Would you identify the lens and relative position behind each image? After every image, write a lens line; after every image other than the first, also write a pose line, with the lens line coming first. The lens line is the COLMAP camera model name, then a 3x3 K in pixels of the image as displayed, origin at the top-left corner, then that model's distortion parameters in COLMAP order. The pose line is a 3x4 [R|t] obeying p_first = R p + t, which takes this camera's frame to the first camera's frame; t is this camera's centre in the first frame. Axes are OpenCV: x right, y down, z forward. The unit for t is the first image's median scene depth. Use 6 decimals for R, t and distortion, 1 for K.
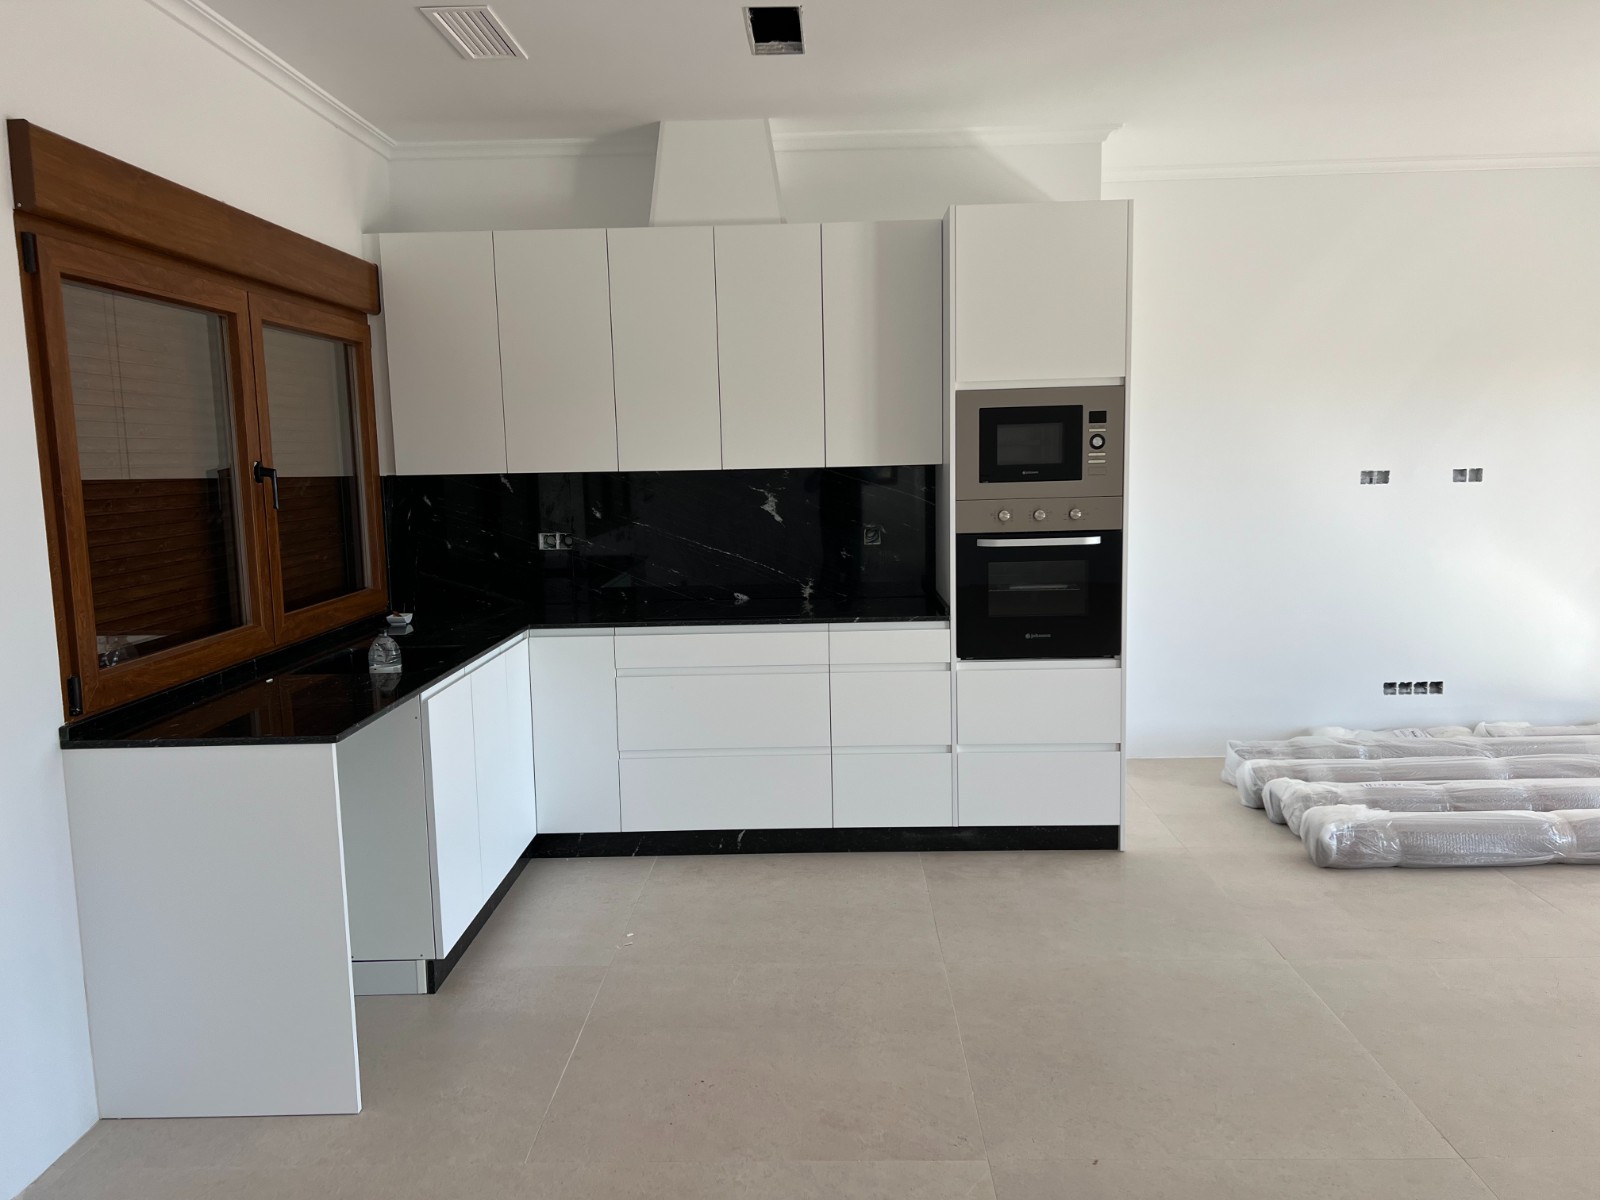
lens RADIAL K [[1240.8, 0, 801.4], [0, 1240.8, 607.8], [0, 0, 1]] dist [0.062862, 0.000853]
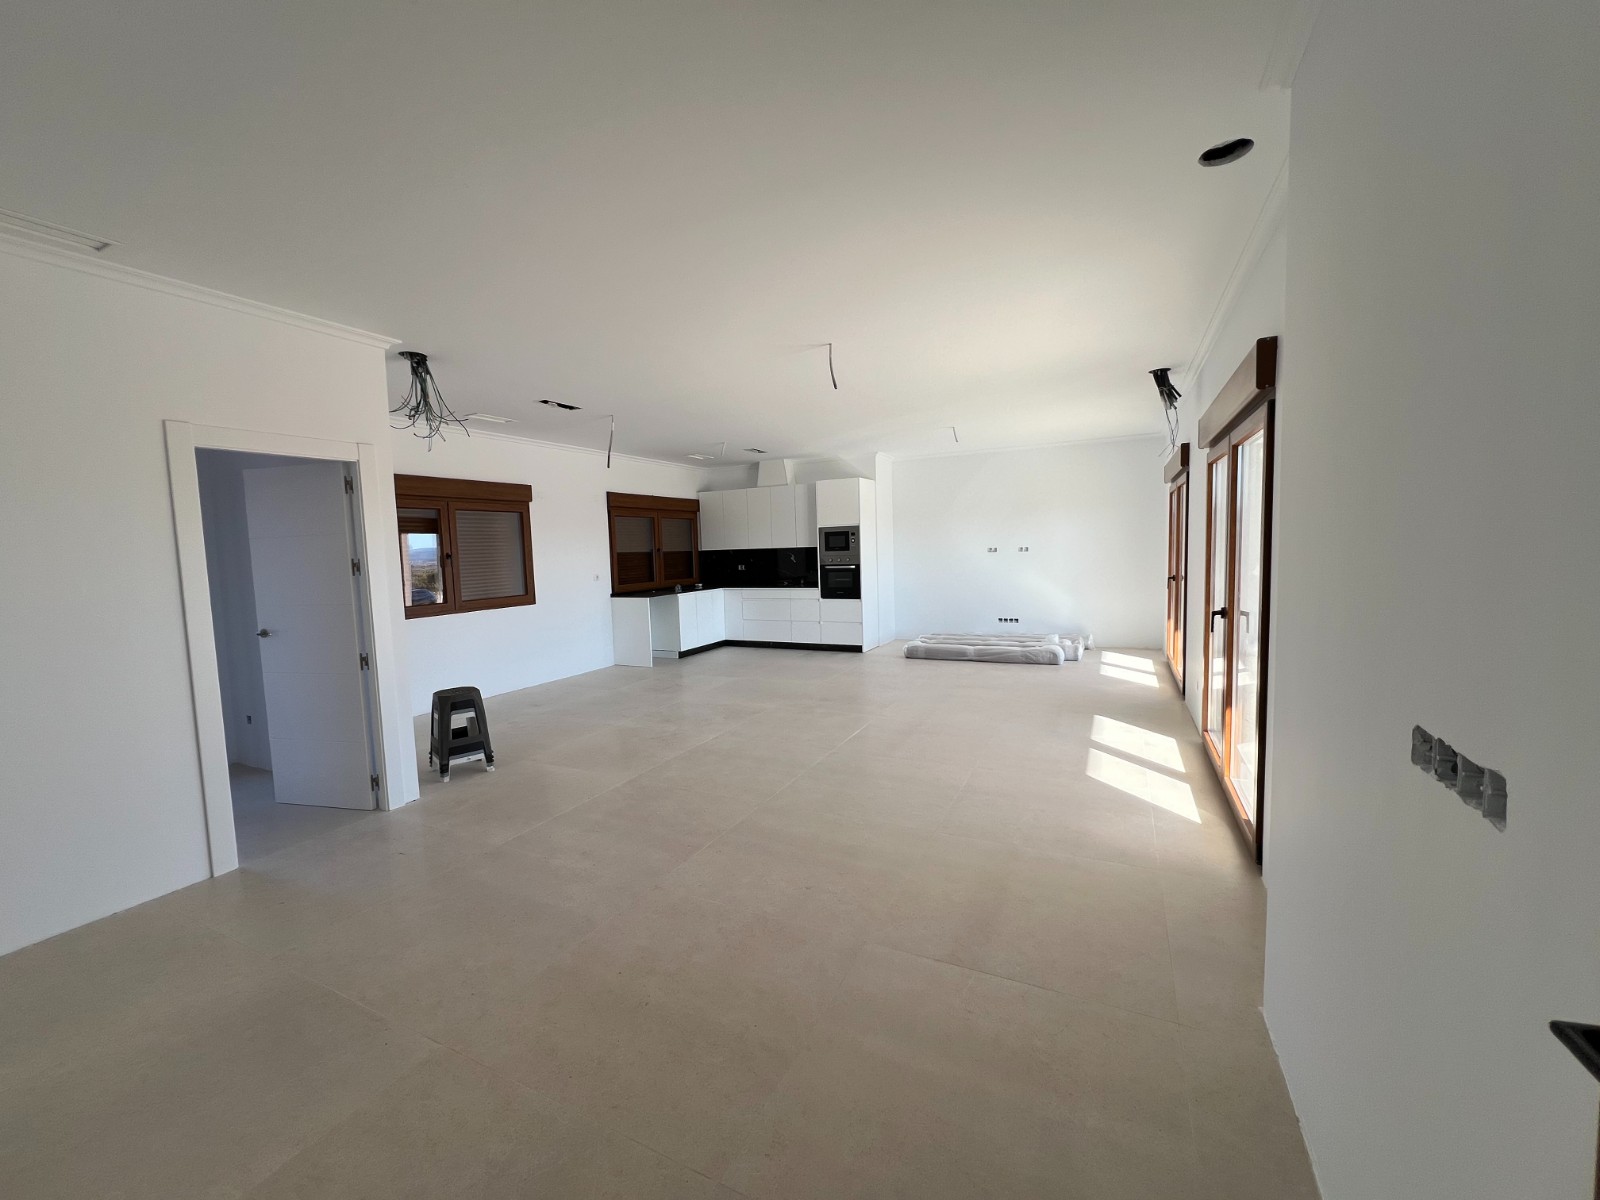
lens RADIAL K [[630.8, 0, 798.5], [0, 630.8, 598.9], [0, 0, 1]] dist [-0.004422, -0.000579]
pose [[0.901013, 0.029632, -0.432779, 0.904627], [-0.041119, 0.999006, -0.017205, 0.079676], [0.431839, 0.033297, 0.901336, -0.762301]]
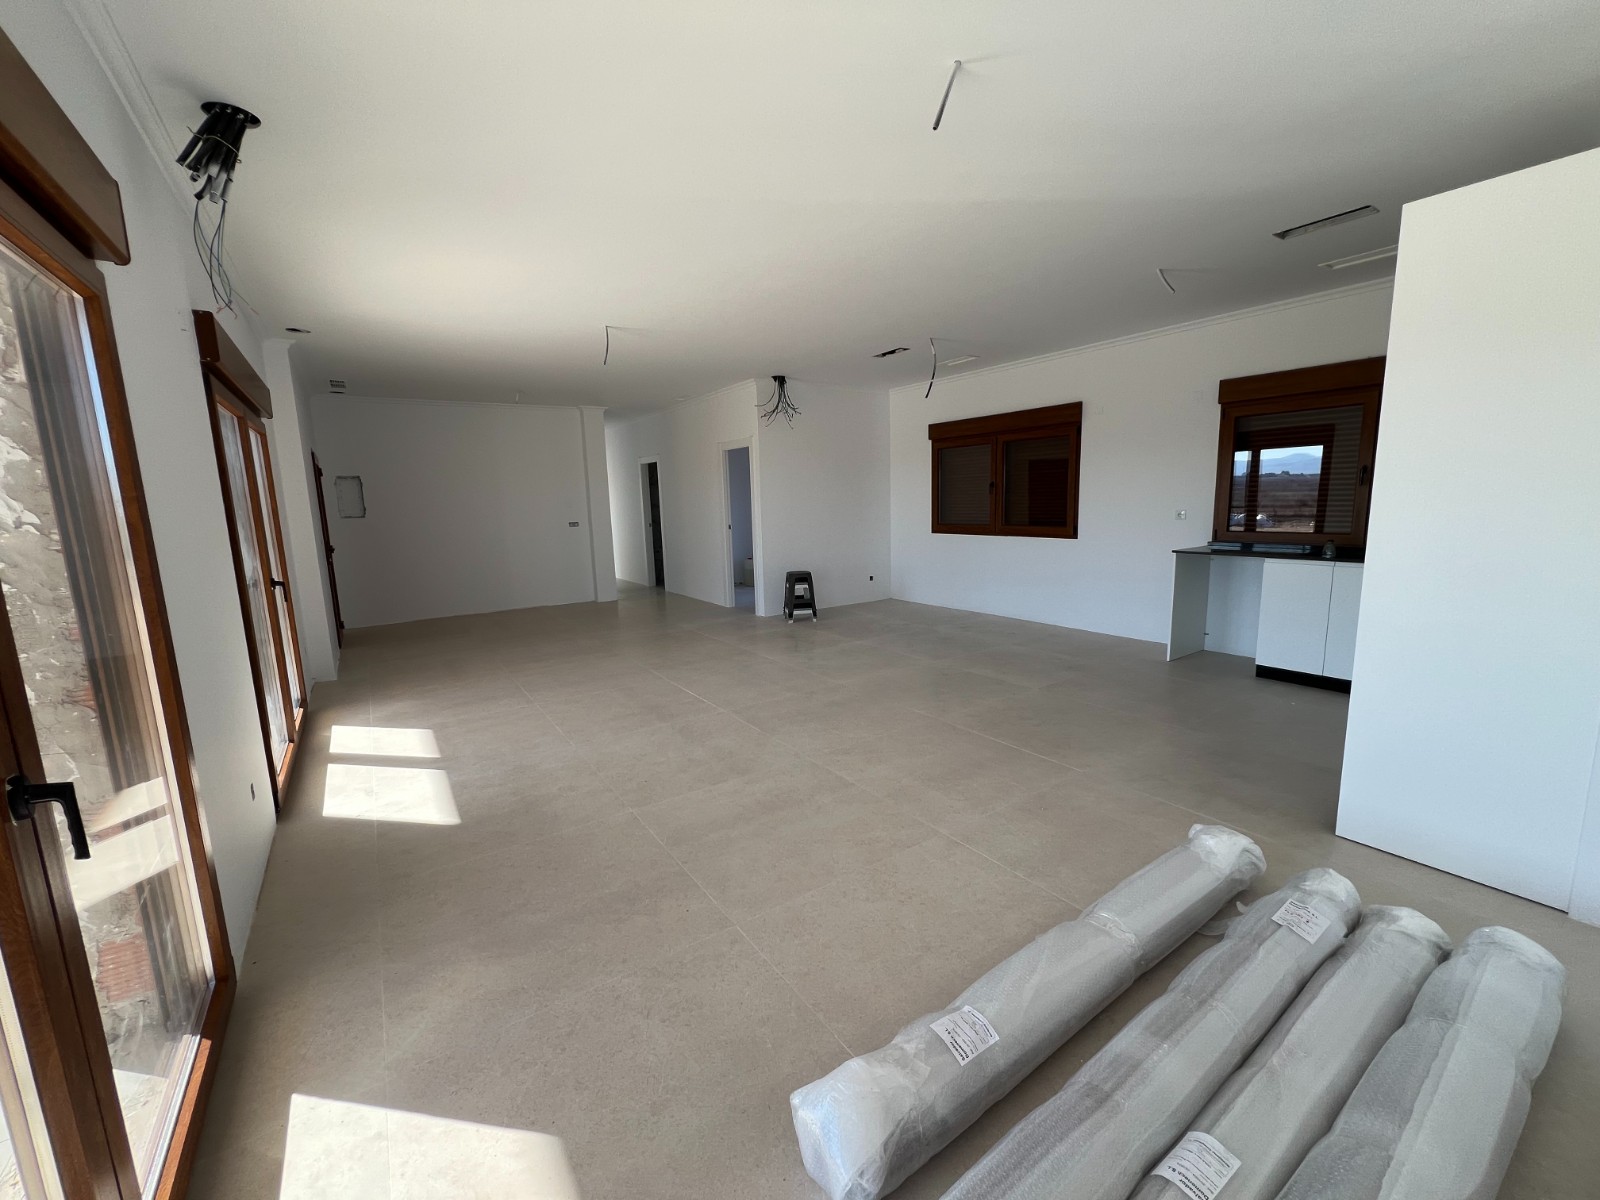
lens RADIAL K [[630.8, 0, 797.3], [0, 630.8, 596.1], [0, 0, 1]] dist [-0.004422, -0.000579]
pose [[-0.816800, 0.137769, -0.560230, 0.962498], [-0.020864, 0.963380, 0.267328, -0.237311], [0.576544, 0.230042, -0.784014, 1.909675]]
